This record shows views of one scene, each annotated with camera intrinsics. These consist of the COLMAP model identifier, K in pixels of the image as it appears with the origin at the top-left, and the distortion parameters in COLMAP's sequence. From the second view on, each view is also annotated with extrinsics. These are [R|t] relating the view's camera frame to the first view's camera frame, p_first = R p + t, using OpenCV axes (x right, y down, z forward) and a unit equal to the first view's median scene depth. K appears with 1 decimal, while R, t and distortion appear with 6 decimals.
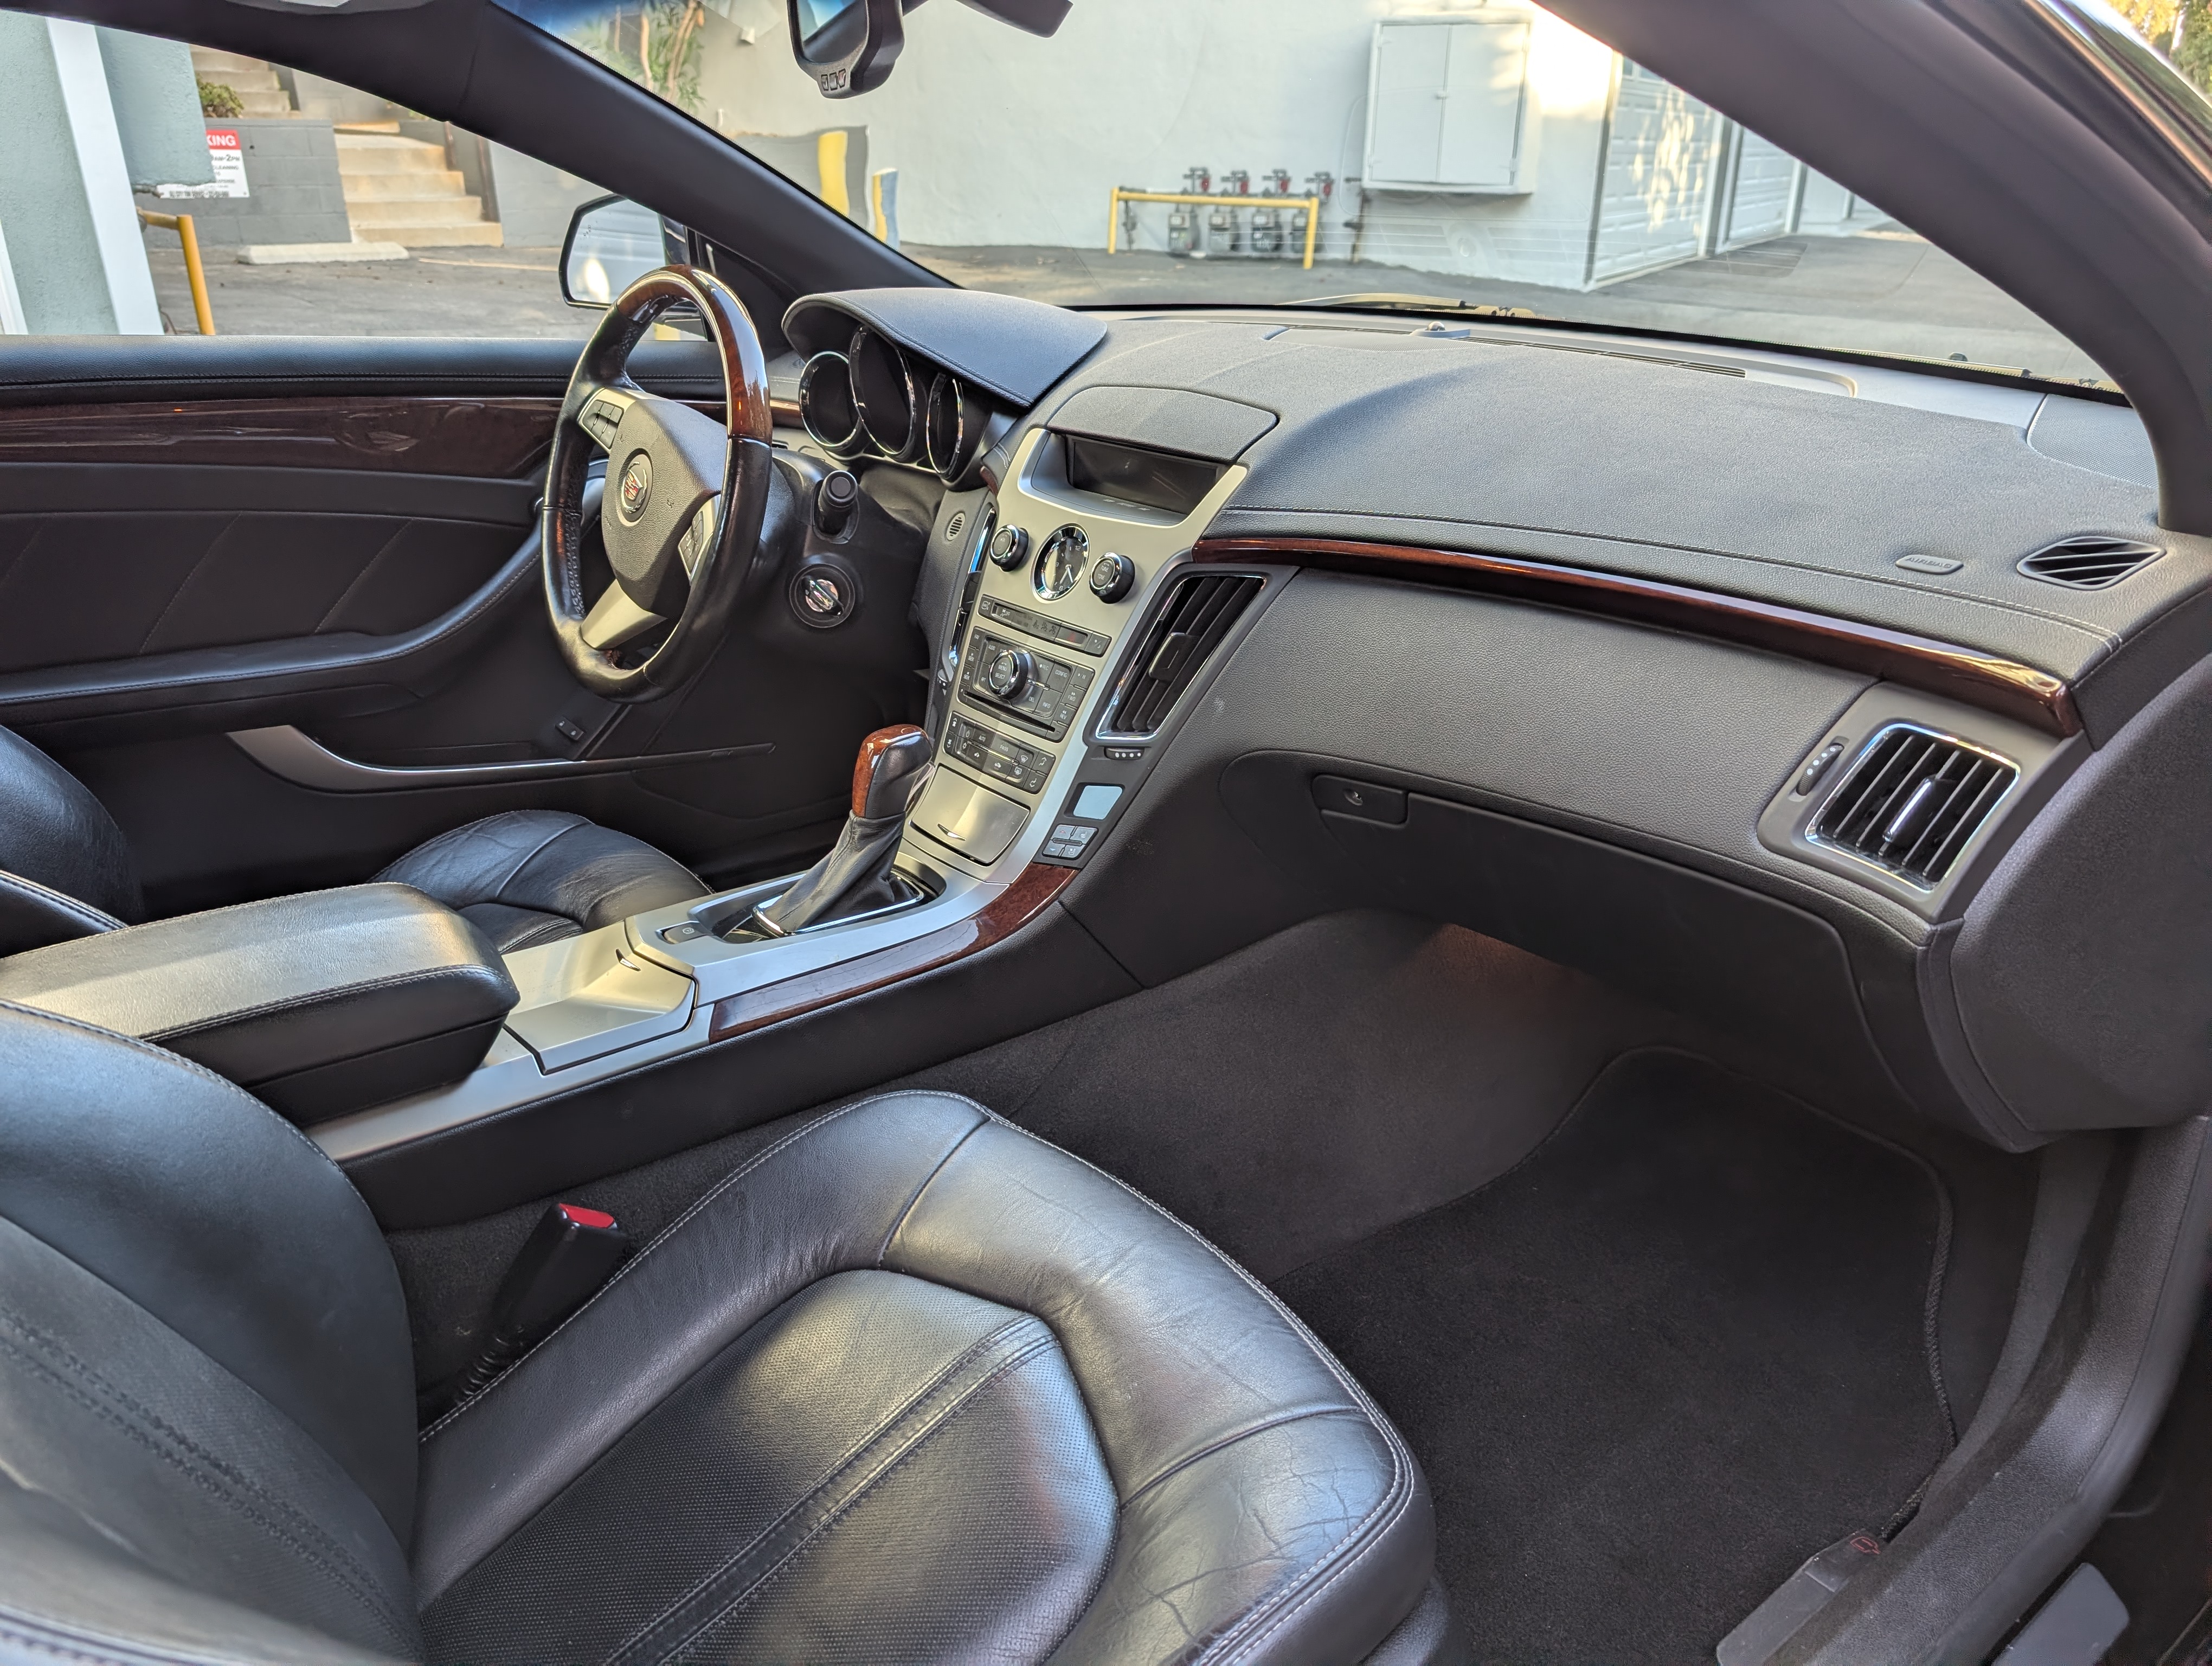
lens RADIAL K [[1615.7, 0, 1106.0], [0, 1615.7, 833.0], [0, 0, 1]] dist [-0.014044, 0.034868]
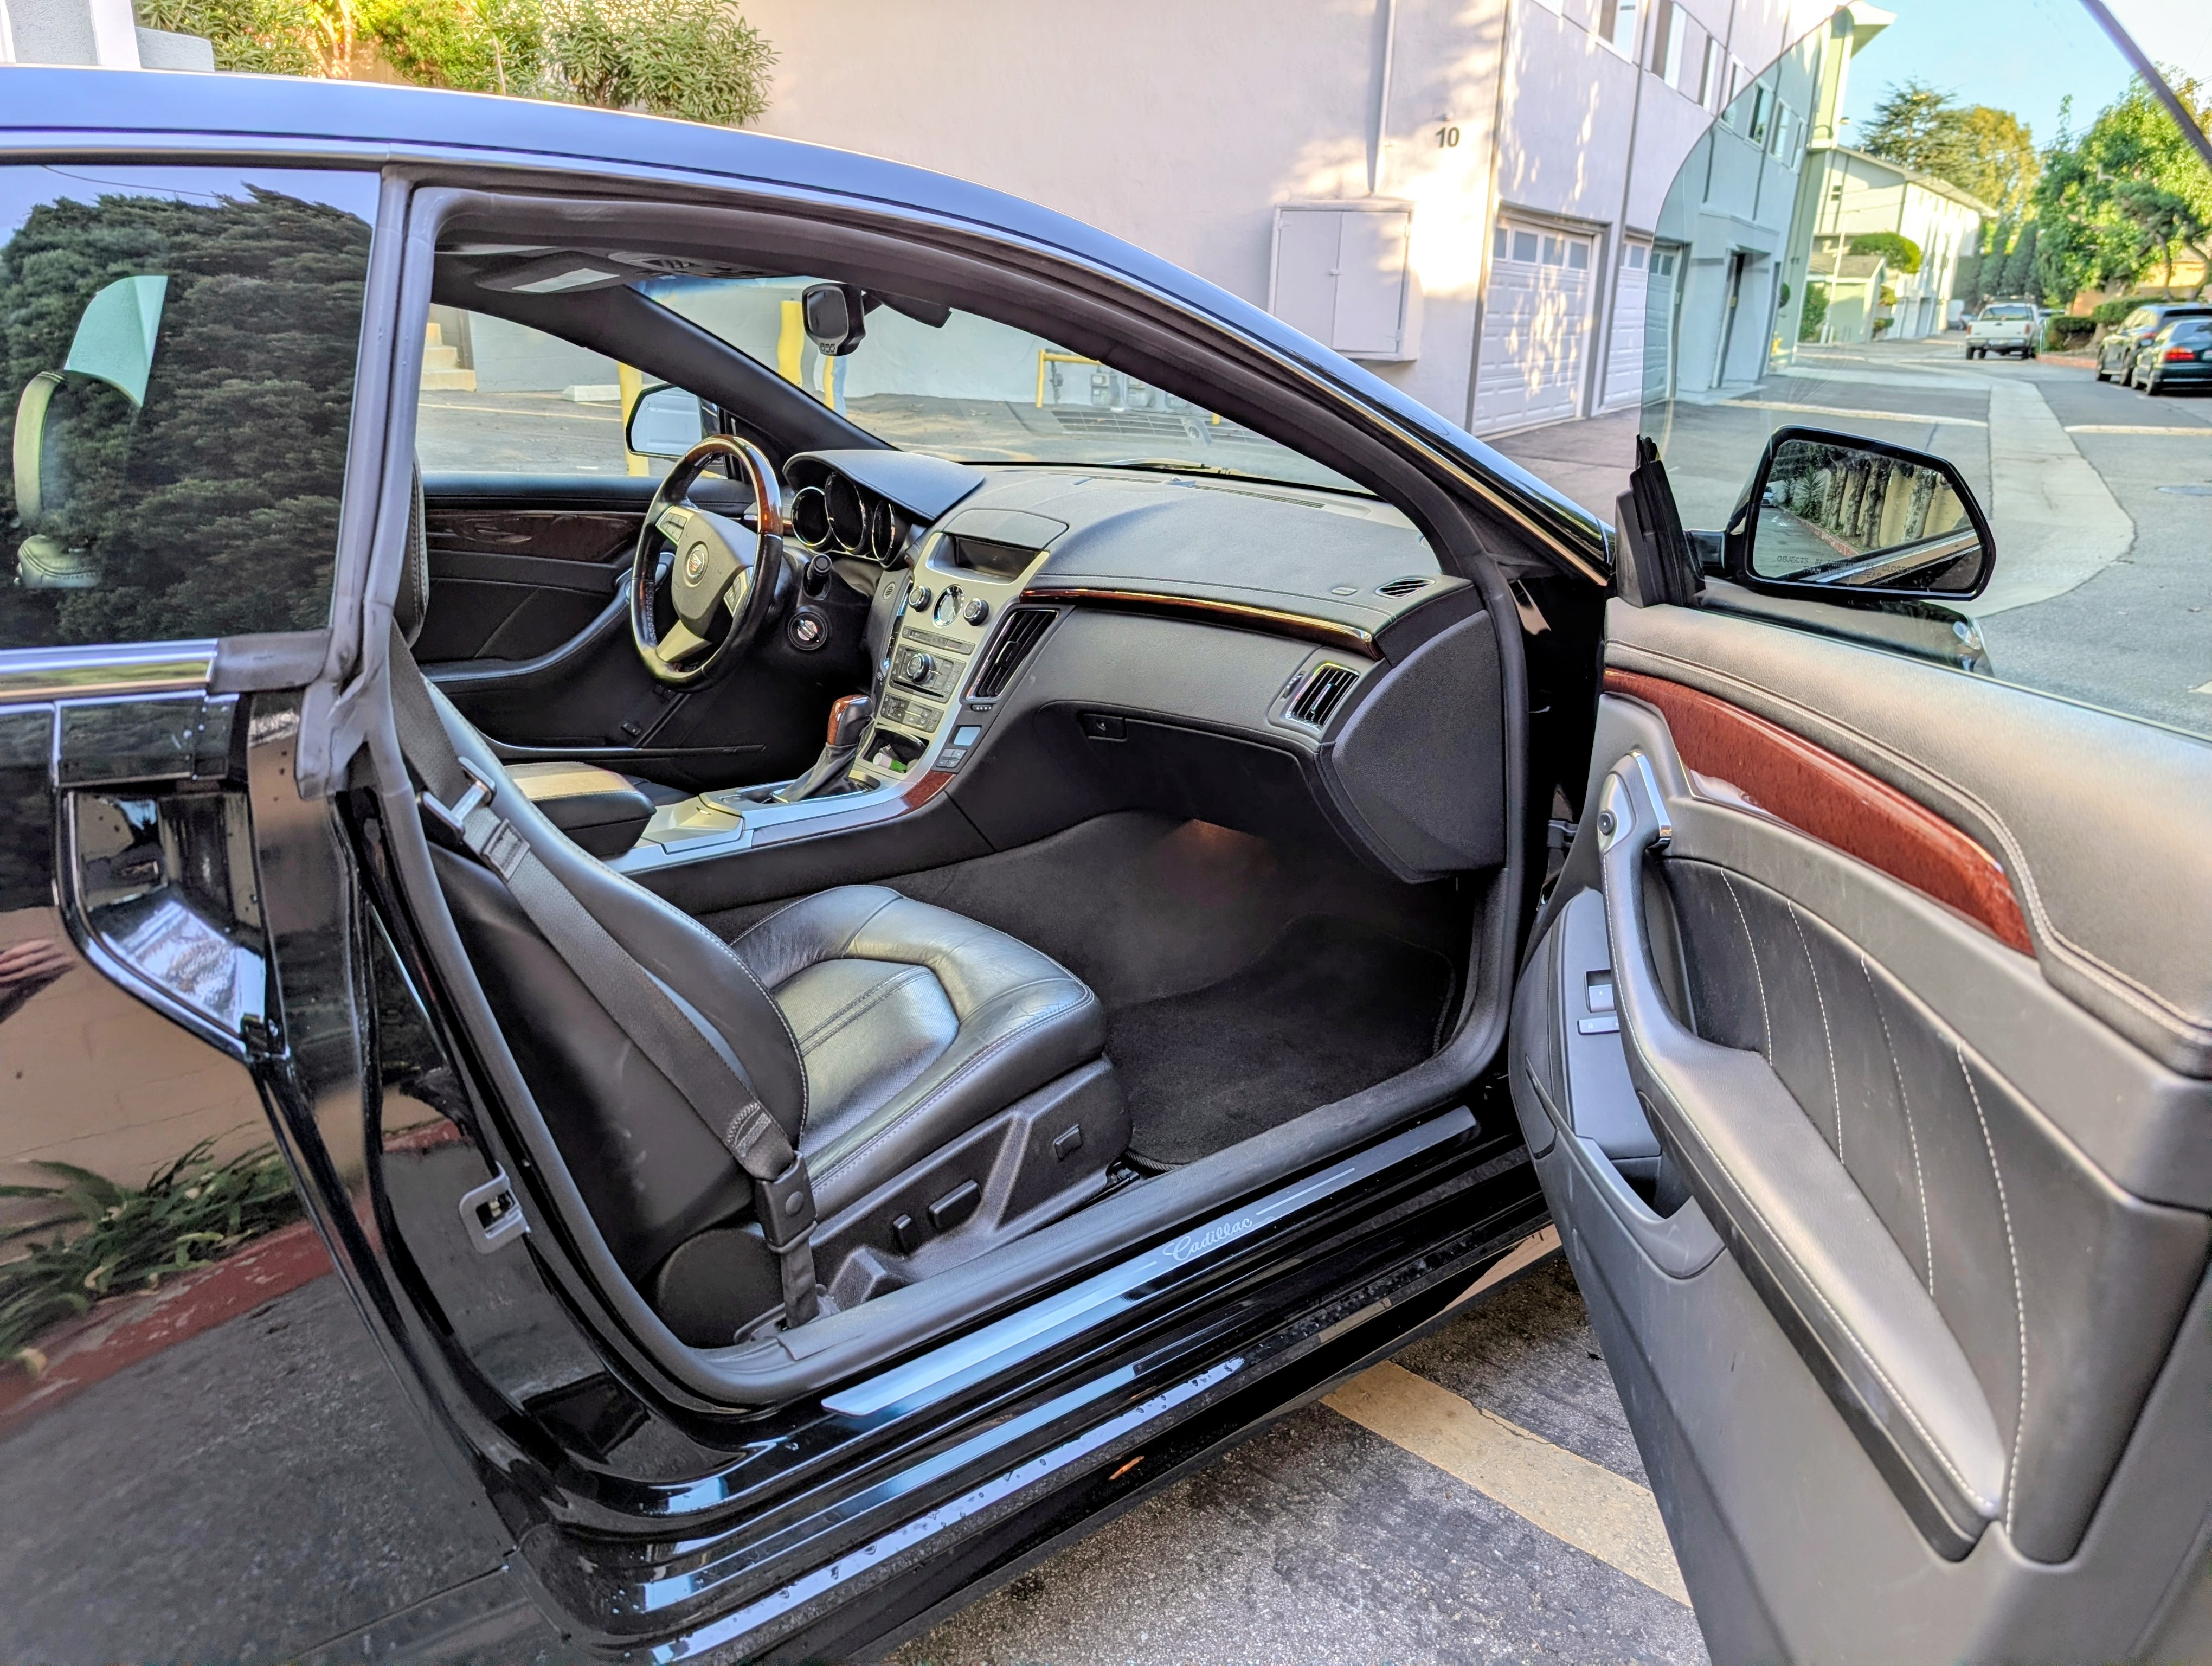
lens RADIAL K [[1615.7, 0, 1106.0], [0, 1615.7, 833.0], [0, 0, 1]] dist [-0.014044, 0.034868]
pose [[0.999047, 0.007474, 0.042992, 0.061448], [-0.003852, 0.996483, -0.083709, 0.200283], [-0.043466, 0.083463, 0.995562, -0.654913]]
